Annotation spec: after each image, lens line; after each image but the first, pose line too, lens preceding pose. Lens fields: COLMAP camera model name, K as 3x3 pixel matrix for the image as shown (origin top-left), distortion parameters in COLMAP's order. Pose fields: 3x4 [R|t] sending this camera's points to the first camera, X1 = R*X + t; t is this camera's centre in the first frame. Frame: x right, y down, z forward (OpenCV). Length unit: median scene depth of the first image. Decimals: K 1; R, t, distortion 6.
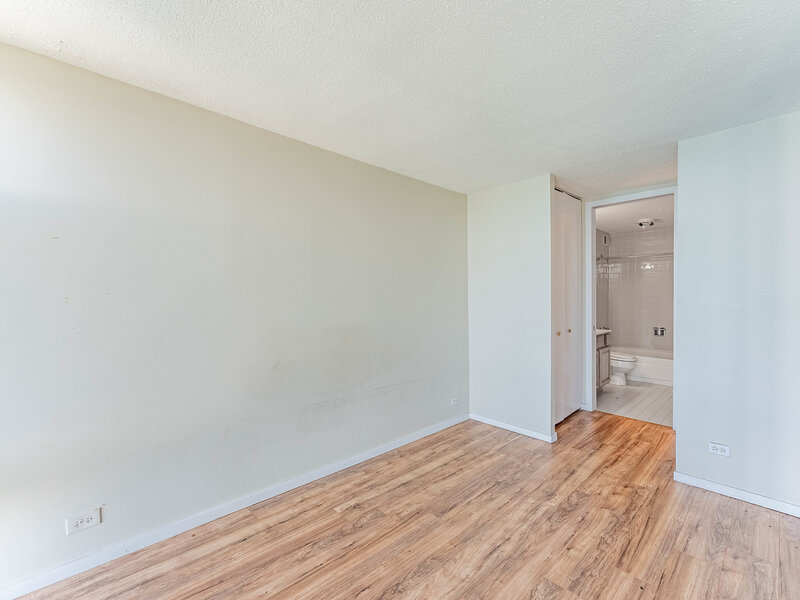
lens RADIAL K [[363.3, 0, 404.8], [0, 363.3, 300.0], [0, 0, 1]] dist [0.004039, 0.000182]
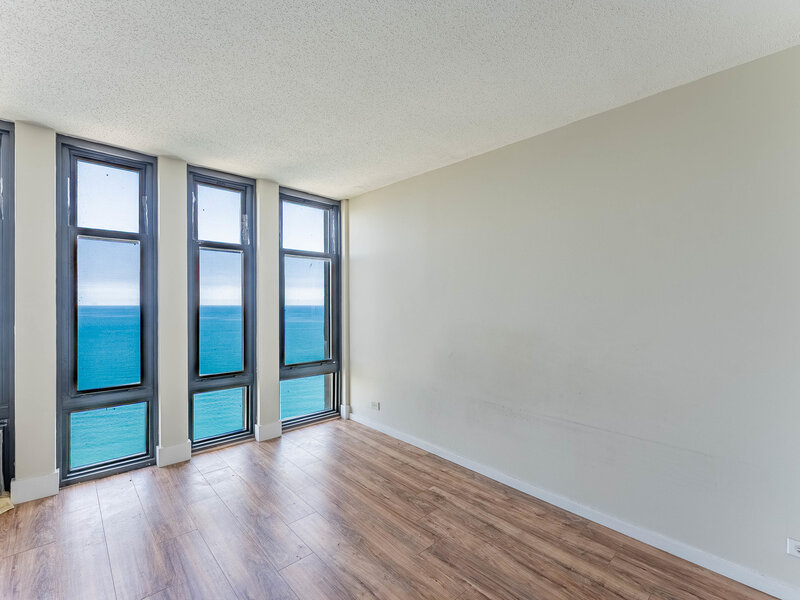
lens RADIAL K [[363.3, 0, 395.4], [0, 363.3, 302.4], [0, 0, 1]] dist [0.004039, 0.000182]
pose [[-0.026802, 0.007088, -0.999616, 0.883993], [-0.012055, 0.999900, 0.007414, 0.001028], [0.999568, 0.012250, -0.026714, 0.866505]]
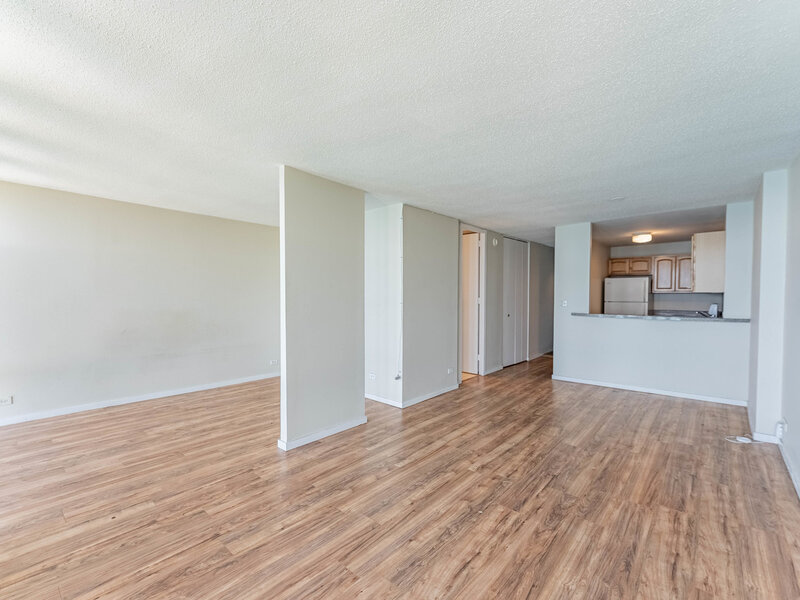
lens RADIAL K [[363.3, 0, 403.7], [0, 363.3, 300.7], [0, 0, 1]] dist [0.004039, 0.000182]
pose [[0.996709, 0.010609, 0.080361, 0.883295], [-0.011208, 0.999913, 0.007014, 0.004225], [-0.080280, -0.007891, 0.996741, -0.903615]]
